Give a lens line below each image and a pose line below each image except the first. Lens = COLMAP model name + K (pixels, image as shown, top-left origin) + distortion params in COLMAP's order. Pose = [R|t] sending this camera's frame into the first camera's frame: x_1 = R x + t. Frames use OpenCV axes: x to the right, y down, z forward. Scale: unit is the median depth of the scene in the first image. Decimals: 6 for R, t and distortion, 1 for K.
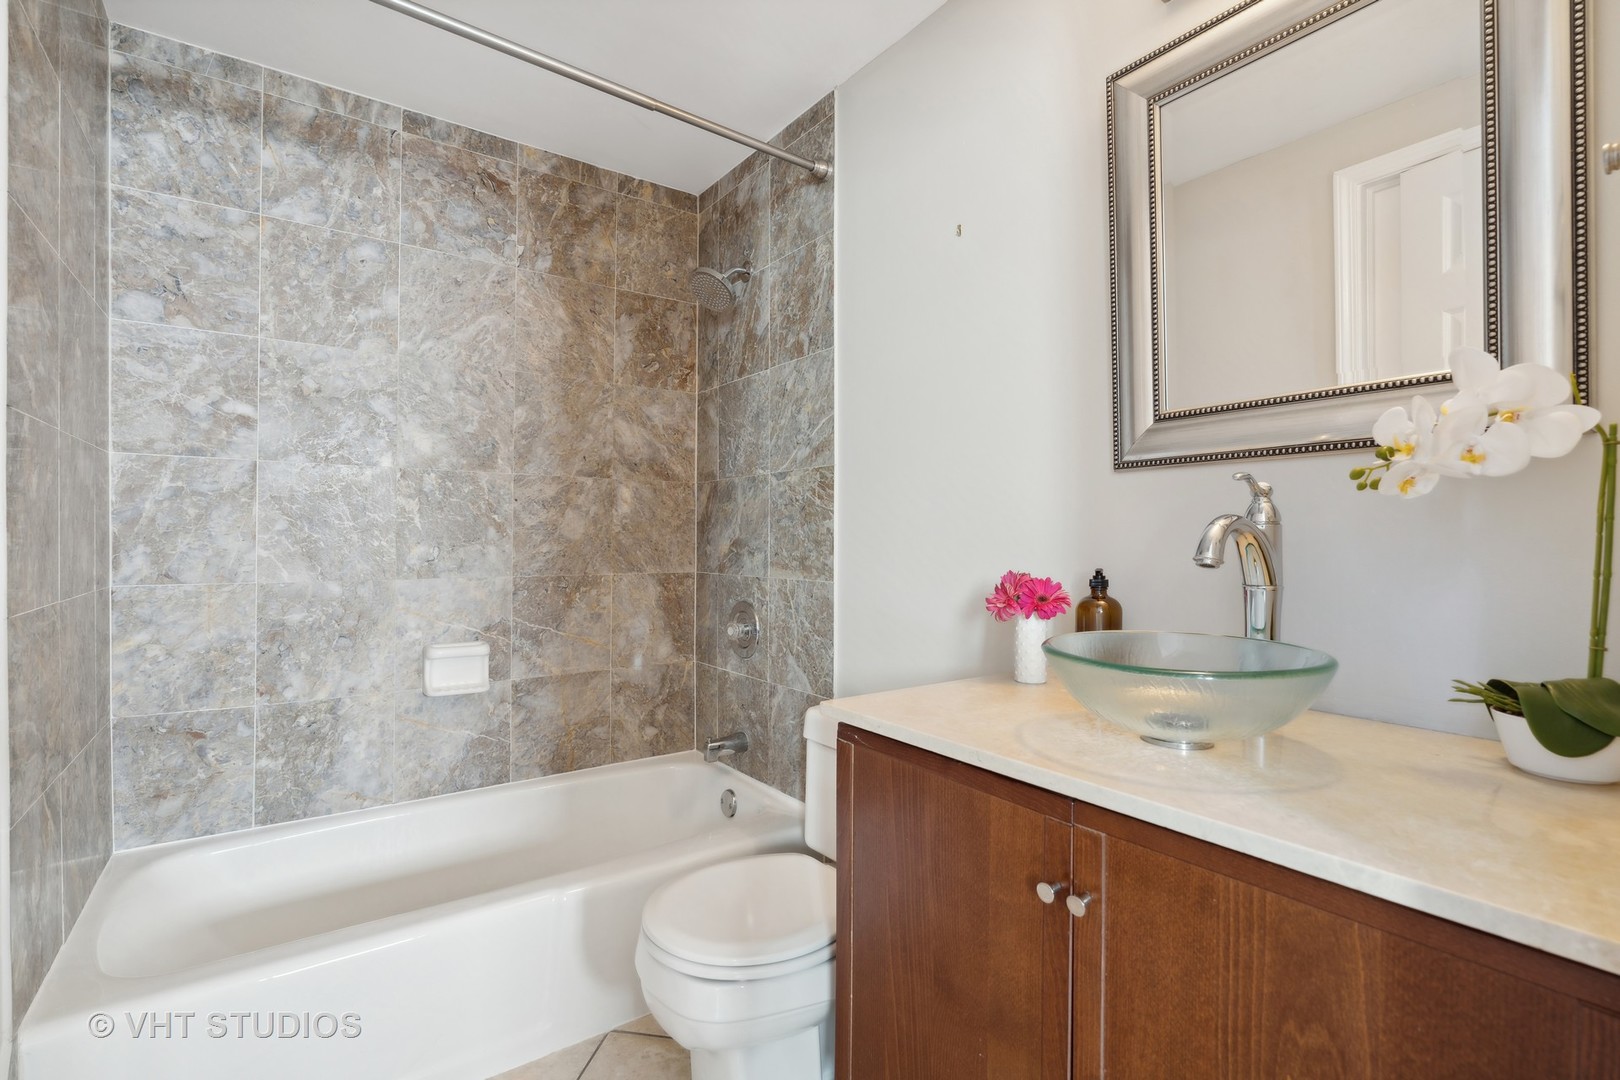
lens RADIAL K [[748.1, 0, 795.3], [0, 748.1, 531.3], [0, 0, 1]] dist [-0.003143, 0.001700]
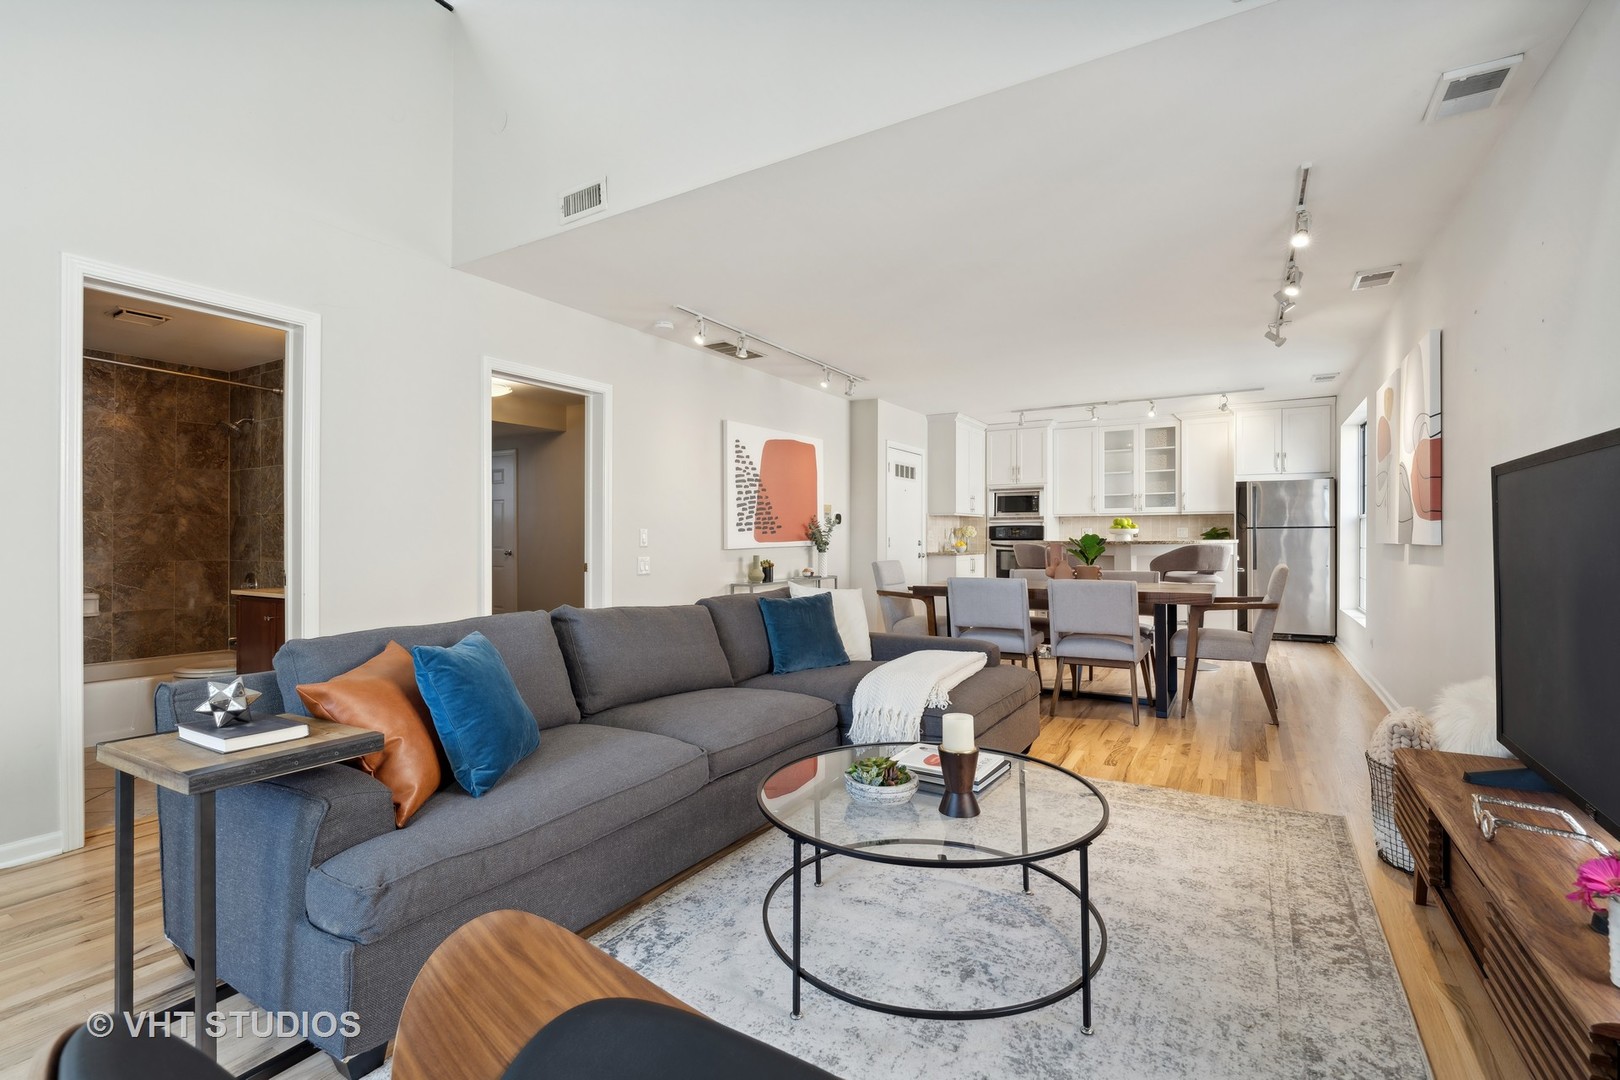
lens RADIAL K [[748.1, 0, 802.1], [0, 748.1, 540.8], [0, 0, 1]] dist [-0.003143, 0.001700]
pose [[0.919512, -0.000012, 0.393062, 0.530522], [-0.003927, 0.999950, 0.009217, -0.023810], [-0.393042, -0.010019, 0.919466, -1.552718]]
